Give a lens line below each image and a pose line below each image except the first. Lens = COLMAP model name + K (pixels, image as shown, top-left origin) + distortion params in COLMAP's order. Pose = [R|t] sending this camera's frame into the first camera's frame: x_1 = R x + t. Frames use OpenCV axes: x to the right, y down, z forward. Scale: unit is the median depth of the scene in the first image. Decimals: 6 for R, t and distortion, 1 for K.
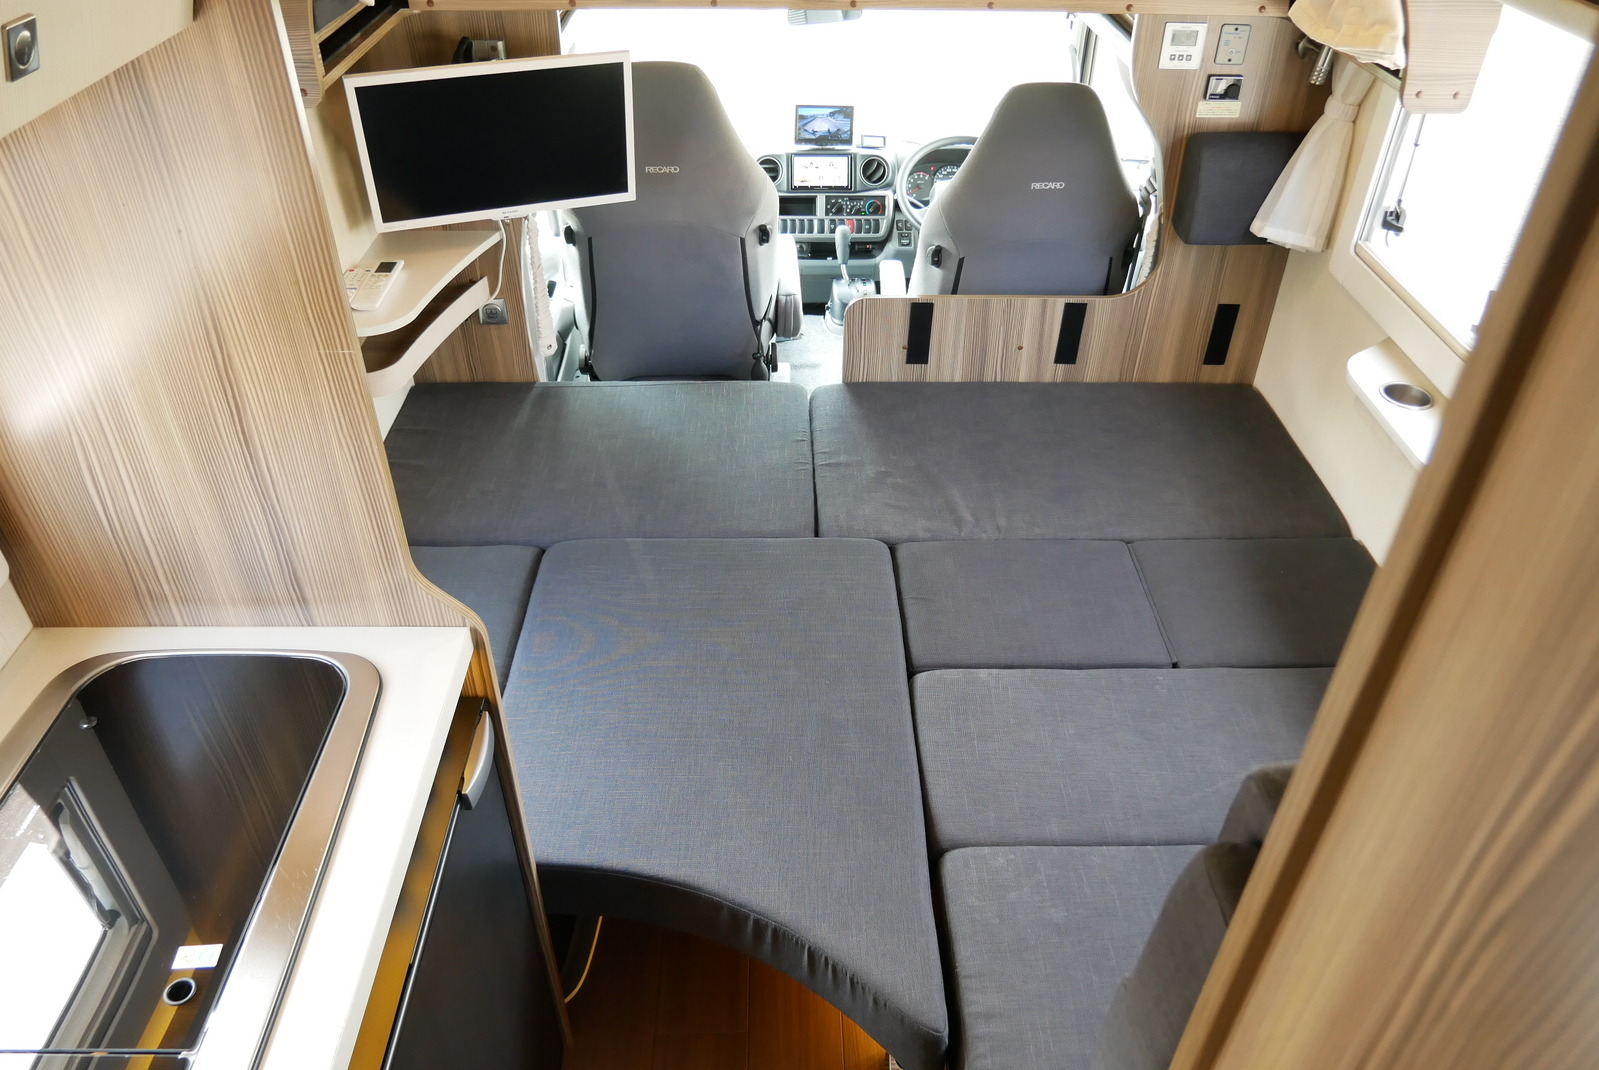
lens RADIAL K [[1143.0, 0, 813.8], [0, 1143.0, 527.8], [0, 0, 1]] dist [-0.037154, 0.004629]
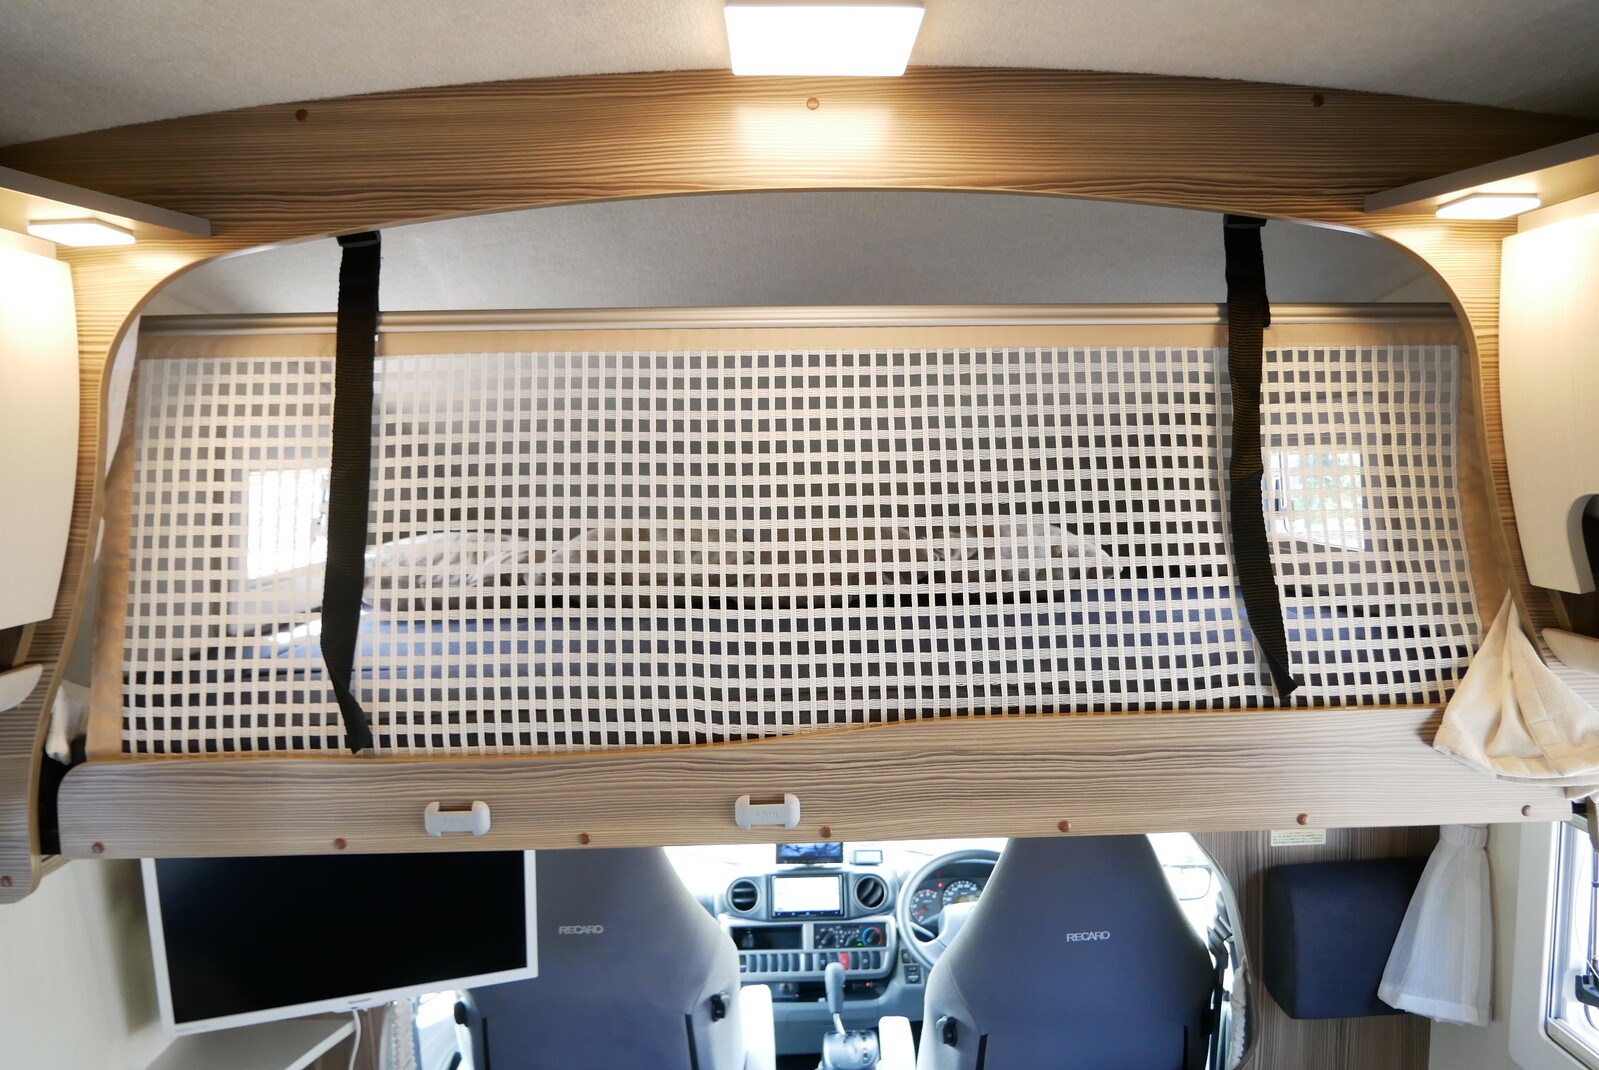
lens RADIAL K [[1143.0, 0, 802.6], [0, 1143.0, 541.9], [0, 0, 1]] dist [-0.037154, 0.004629]
pose [[0.999397, -0.029101, -0.018939, 0.026592], [0.014696, 0.848727, -0.528627, -0.090760], [0.031458, 0.528030, 0.848643, 0.151615]]
